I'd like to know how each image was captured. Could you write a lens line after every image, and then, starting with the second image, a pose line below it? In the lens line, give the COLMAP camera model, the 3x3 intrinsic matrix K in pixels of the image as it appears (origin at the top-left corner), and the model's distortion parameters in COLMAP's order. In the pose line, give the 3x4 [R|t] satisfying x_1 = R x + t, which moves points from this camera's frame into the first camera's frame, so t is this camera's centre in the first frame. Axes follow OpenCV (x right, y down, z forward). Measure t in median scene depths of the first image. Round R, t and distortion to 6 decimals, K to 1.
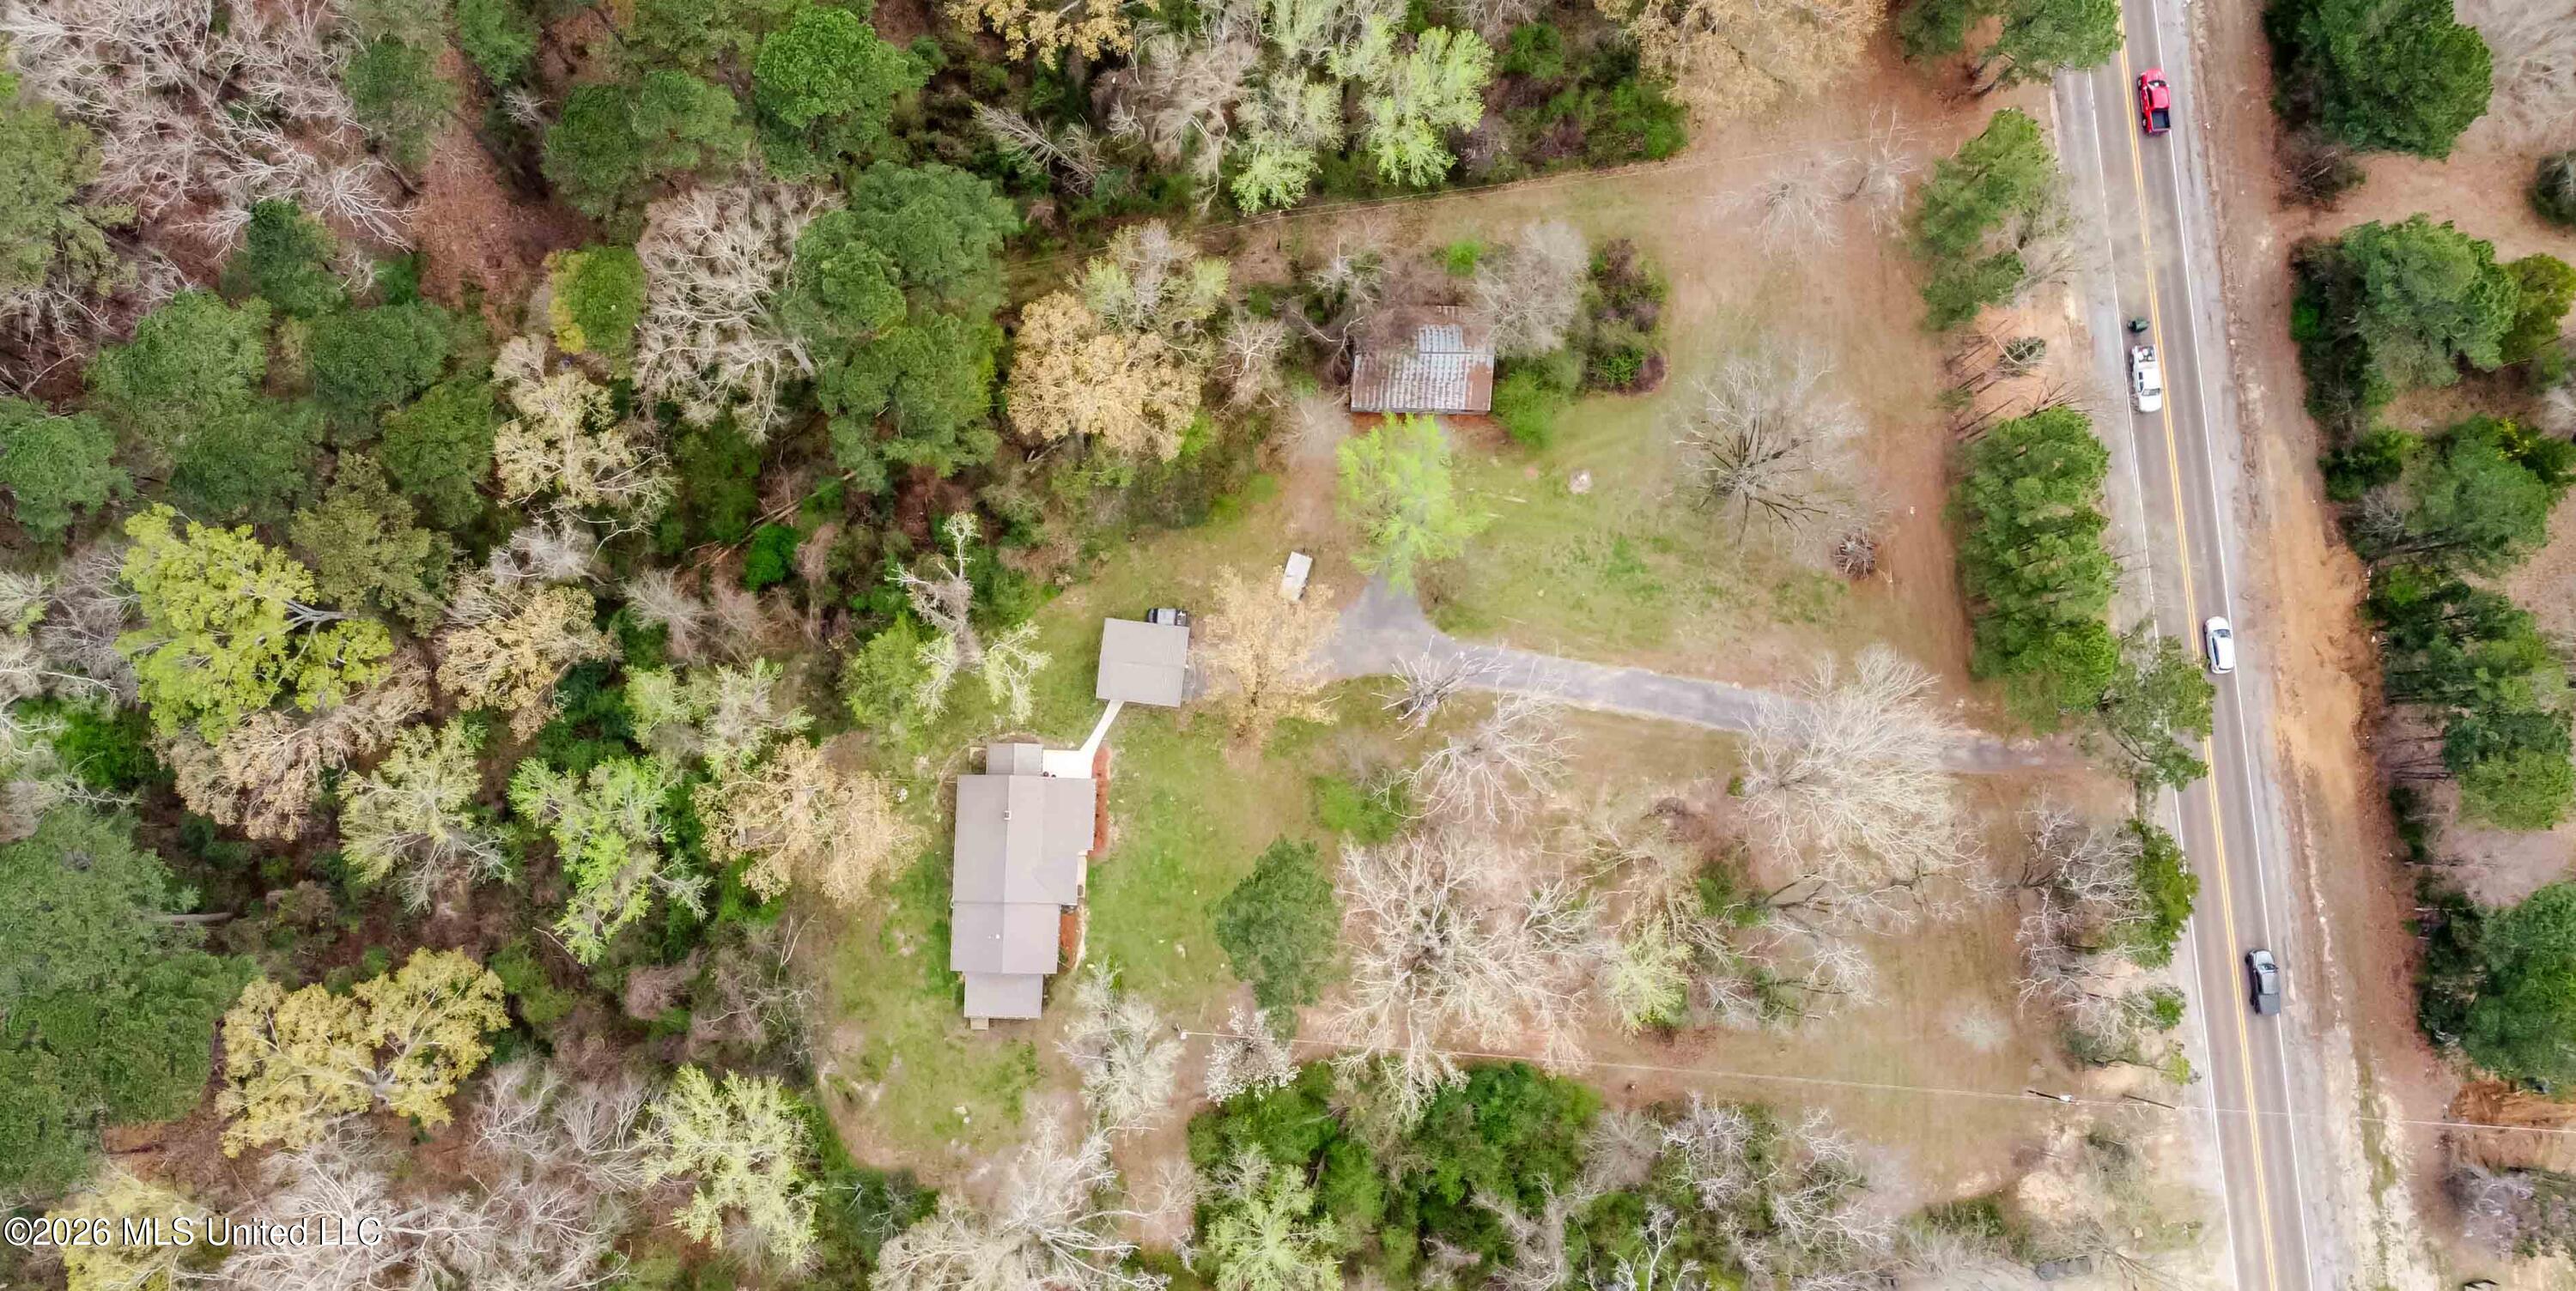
lens RADIAL K [[2050.0, 0, 1225.2], [0, 2050.0, 700.1], [0, 0, 1]] dist [0.005258, -0.000407]
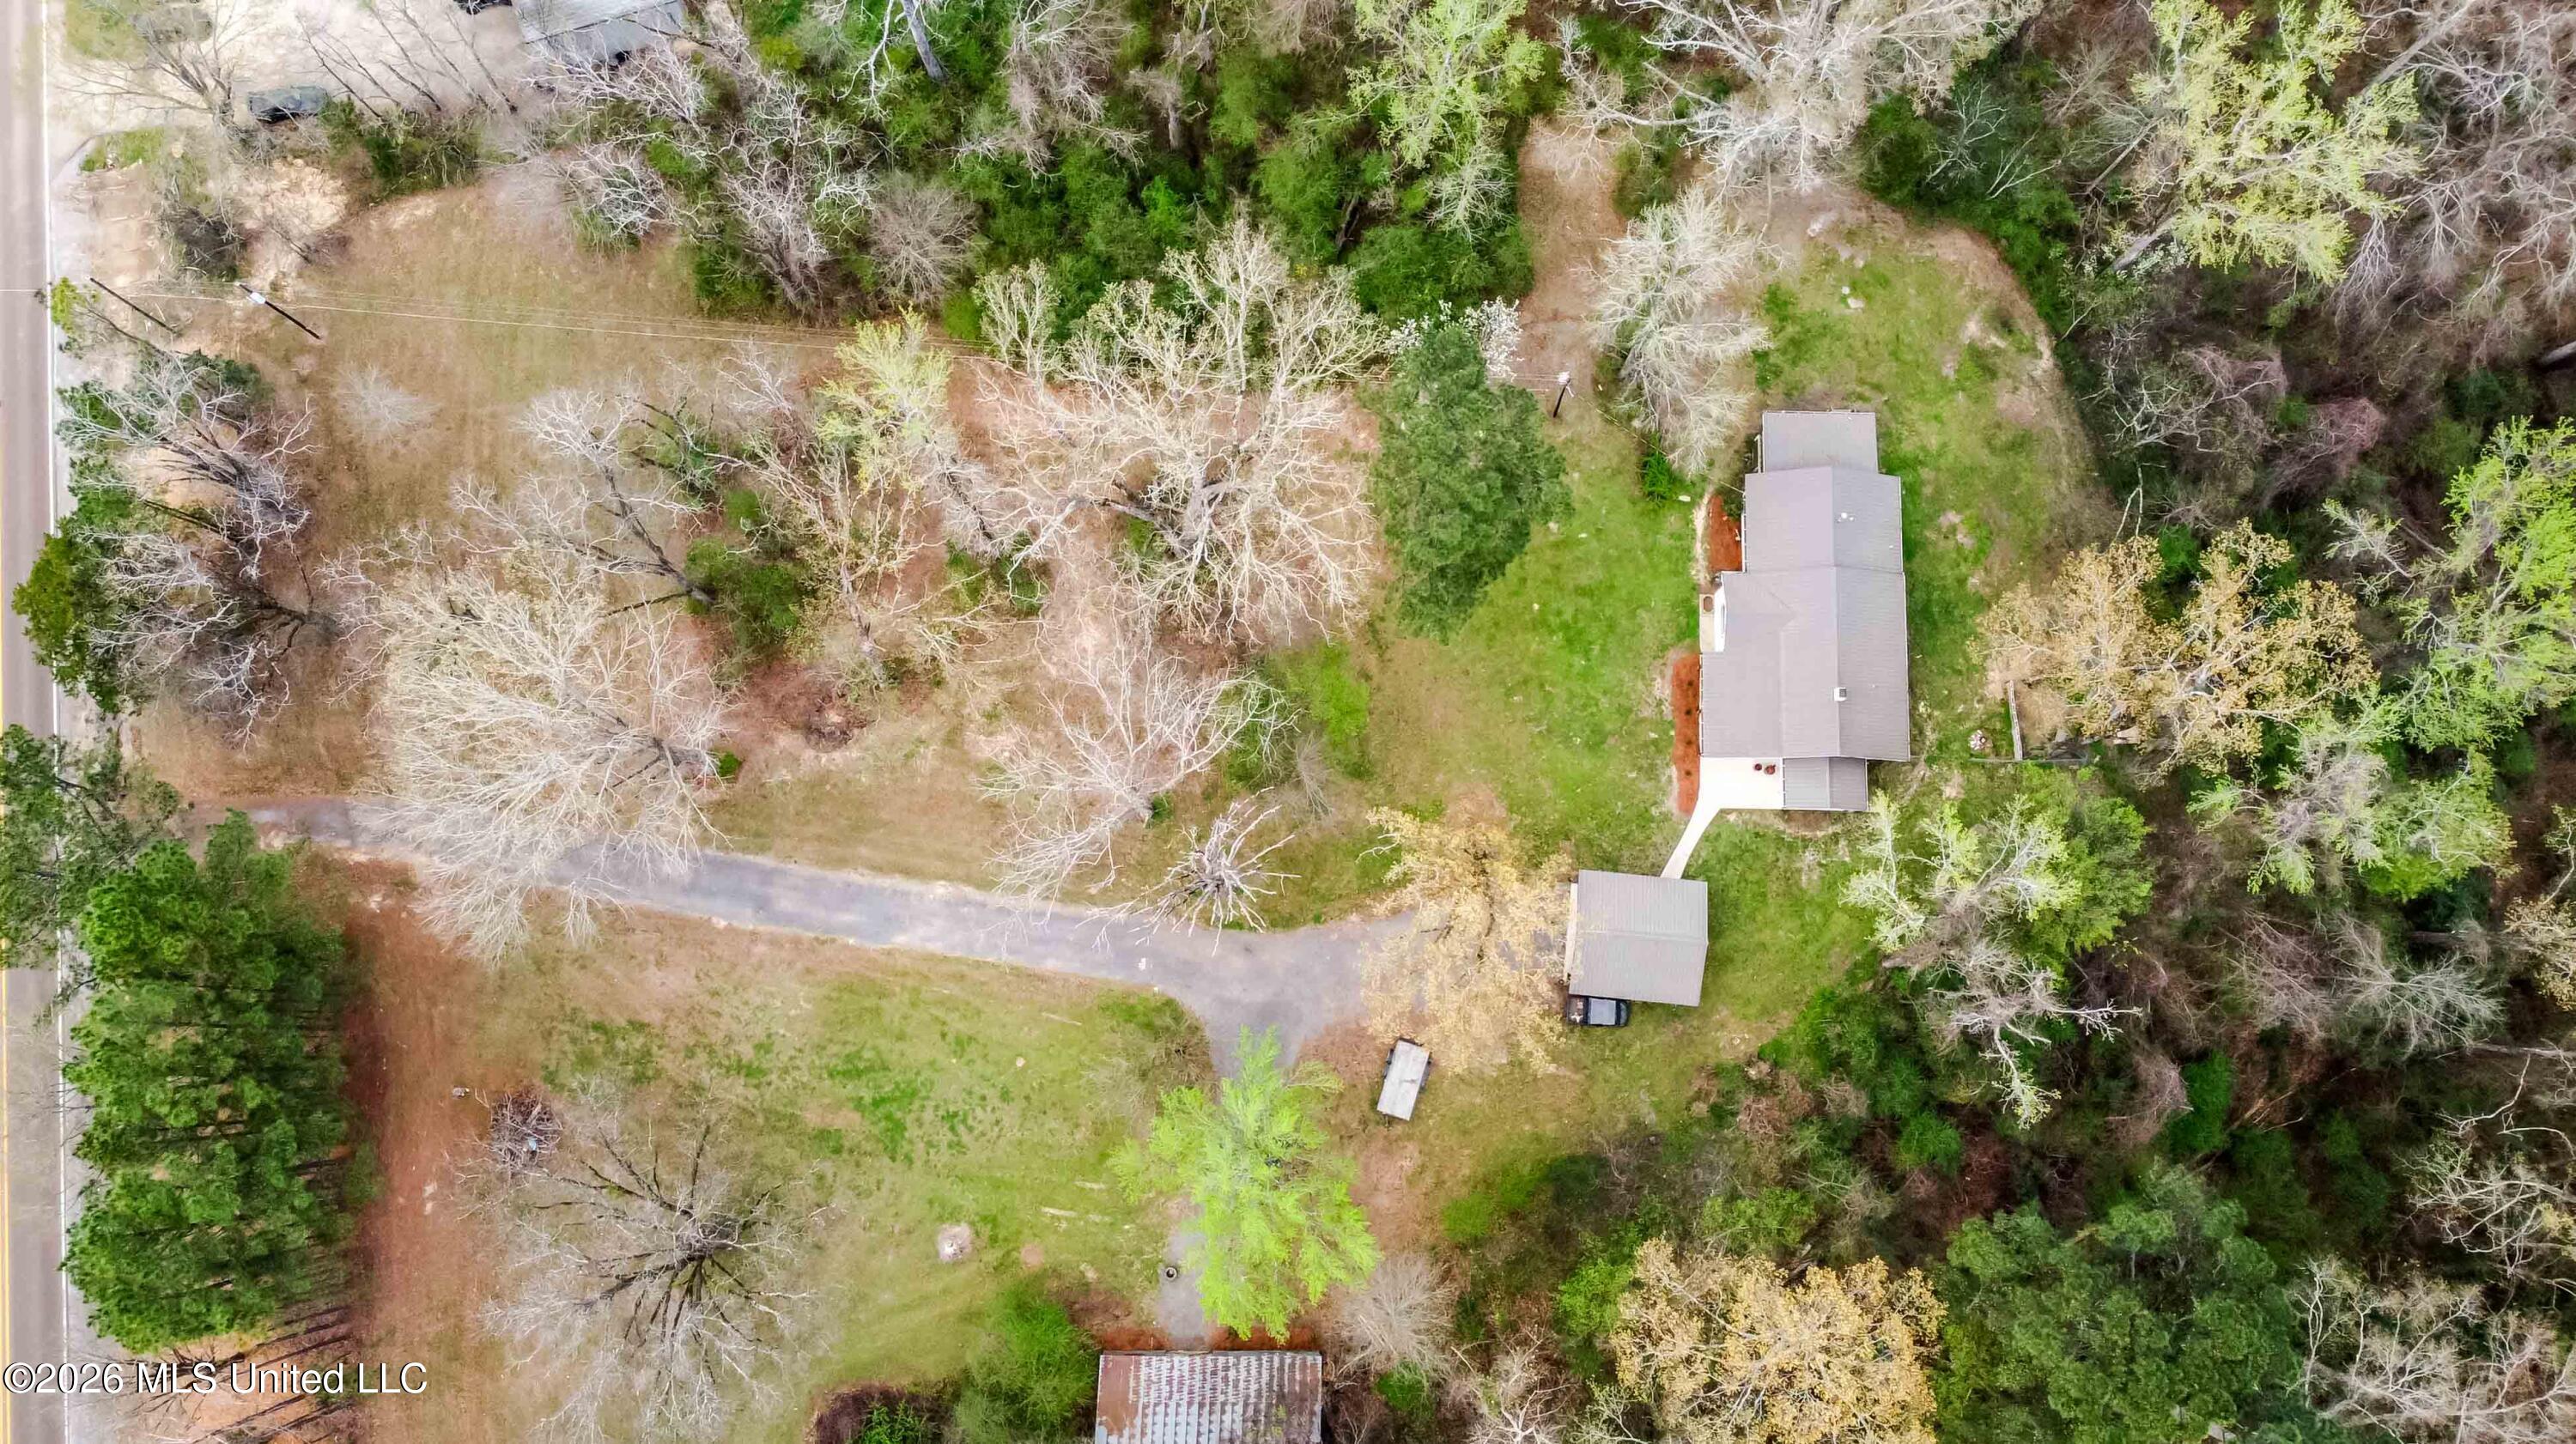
lens RADIAL K [[2012.9, 0, 1278.0], [0, 2012.9, 731.8], [0, 0, 1]] dist [0.000312, -0.011656]
pose [[-0.999496, 0.010940, -0.029785, 0.091573], [-0.017173, -0.975830, 0.217855, -0.091066], [-0.026682, 0.218257, 0.975527, 0.361886]]
